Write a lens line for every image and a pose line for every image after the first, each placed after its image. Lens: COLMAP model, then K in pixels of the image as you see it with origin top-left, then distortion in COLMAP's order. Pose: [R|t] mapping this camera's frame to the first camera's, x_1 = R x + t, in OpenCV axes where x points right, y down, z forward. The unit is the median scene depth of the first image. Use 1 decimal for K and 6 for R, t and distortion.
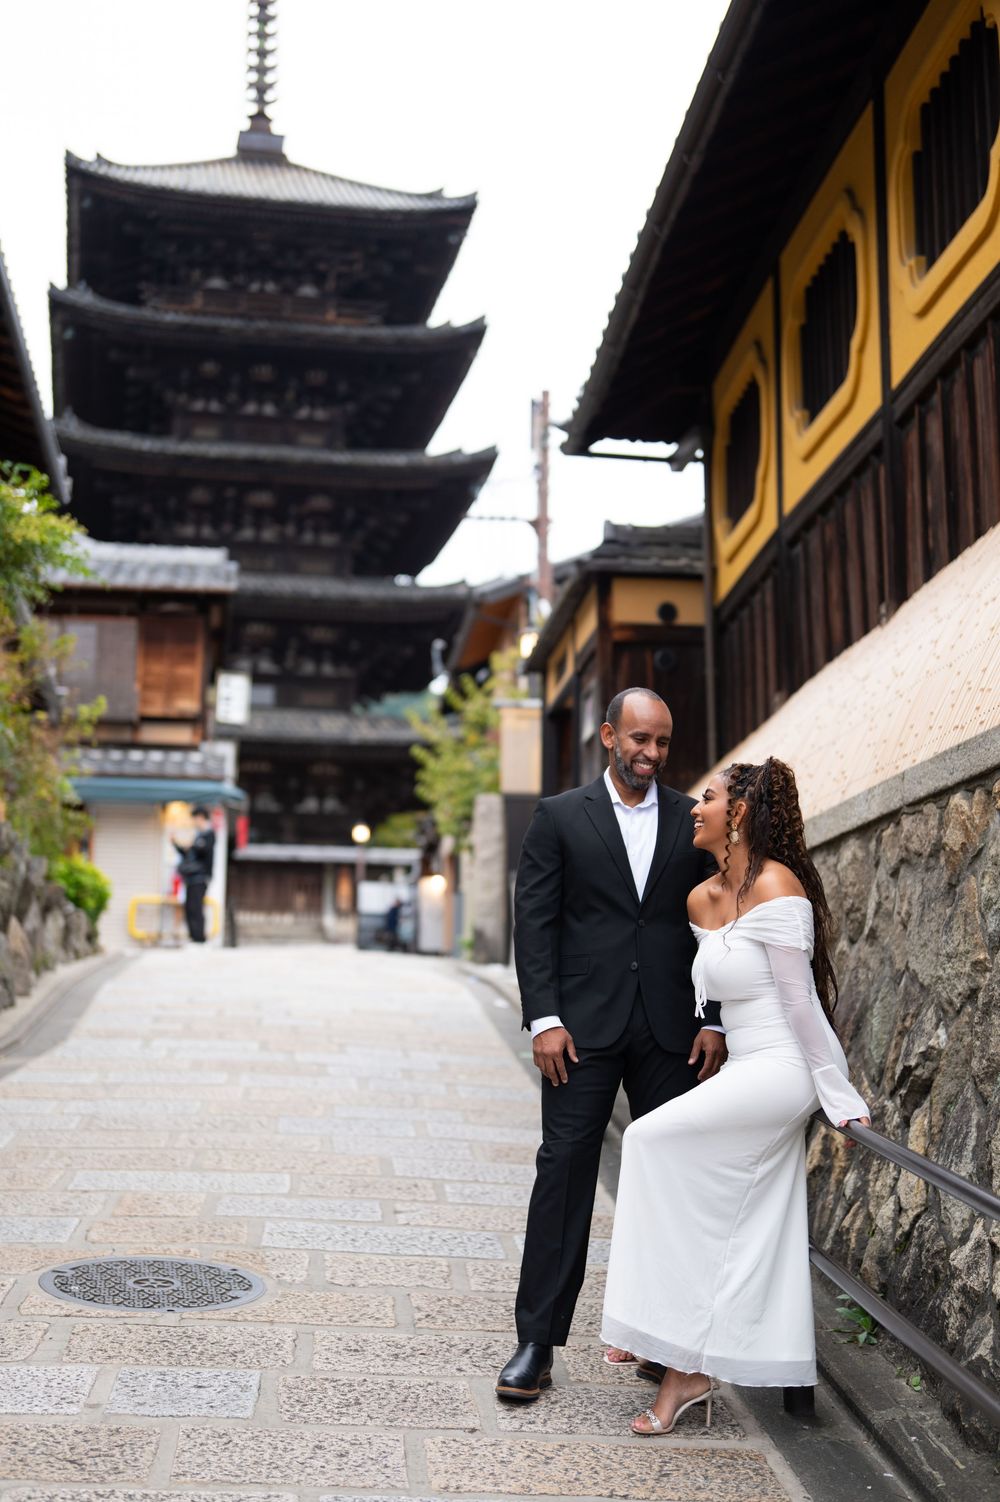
lens RADIAL K [[2010.5, 0, 500.0], [0, 2010.5, 751.0], [0, 0, 1]] dist [-0.003243, -0.148688]
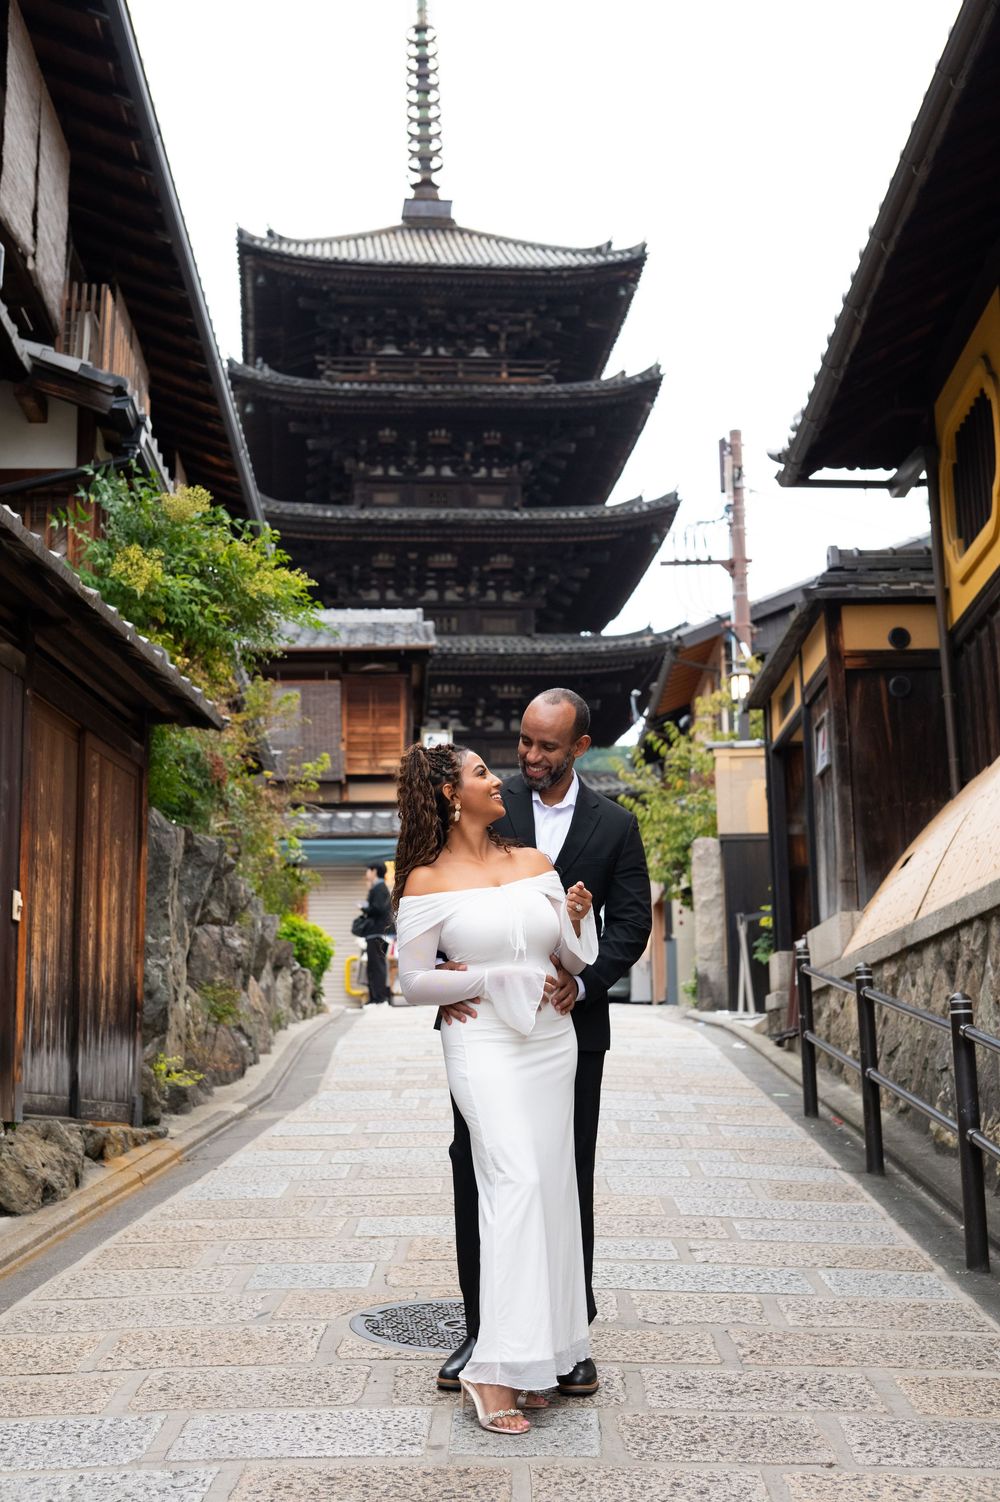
lens RADIAL K [[2010.5, 0, 500.0], [0, 2010.5, 751.0], [0, 0, 1]] dist [-0.003243, -0.148688]
pose [[0.995000, -0.045305, -0.089010, -0.019986], [0.042786, 0.998634, -0.030008, 0.005581], [0.090248, 0.026049, 0.995579, 0.006651]]
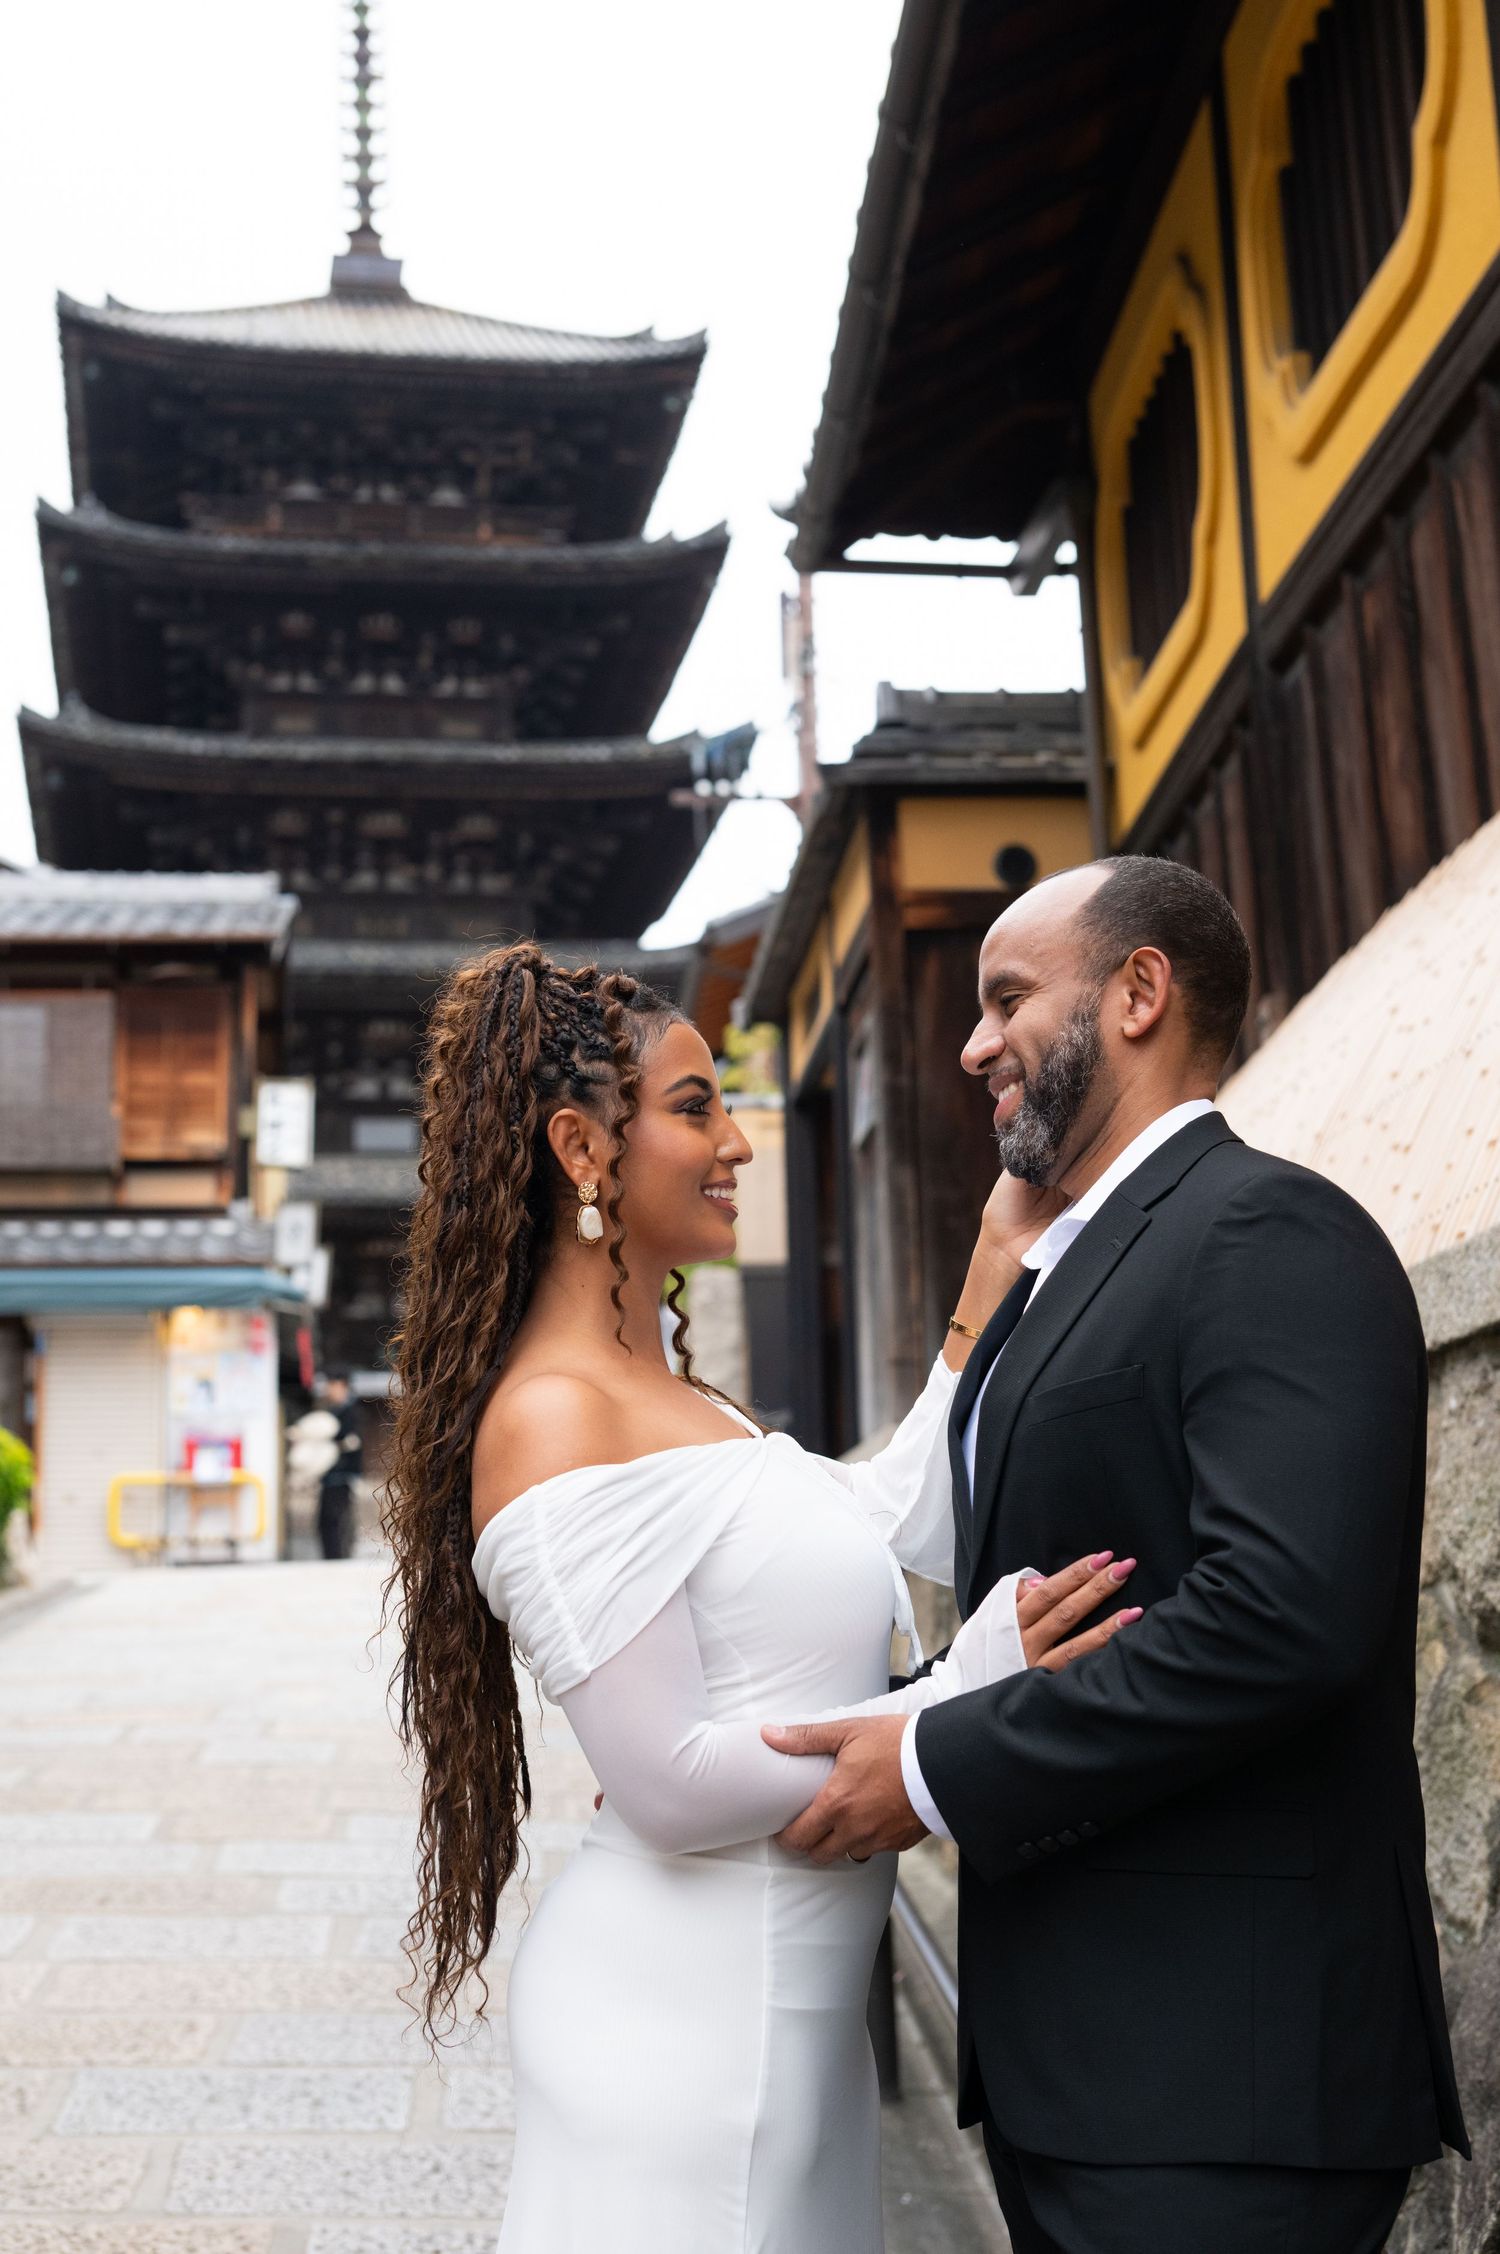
lens RADIAL K [[3017.2, 0, 750.0], [0, 3017.2, 1127.0], [0, 0, 1]] dist [-0.003243, -0.148688]
pose [[0.999076, -0.040630, -0.014030, 0.021251], [0.040199, 0.998749, -0.029750, 0.009582], [0.015221, 0.029159, 0.999459, 0.216978]]
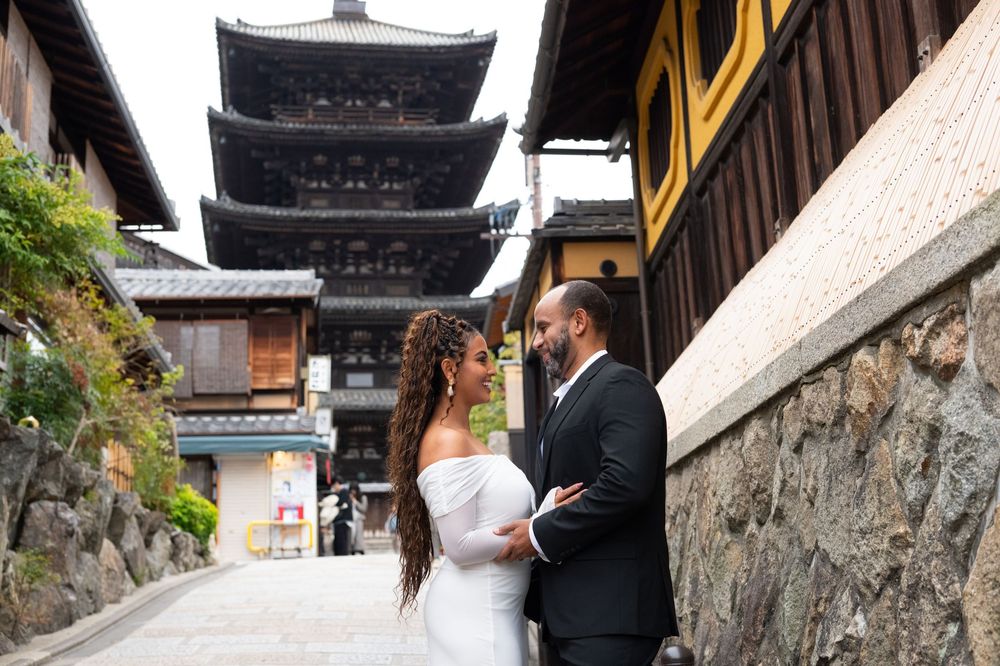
lens RADIAL K [[1338.6, 0, 500.0], [0, 1338.6, 333.0], [0, 0, 1]] dist [-0.003243, -0.148688]
pose [[0.998323, -0.050928, -0.027520, 0.028777], [0.049132, 0.996840, -0.062418, 0.014856], [0.030612, 0.060961, 0.997671, 0.136891]]
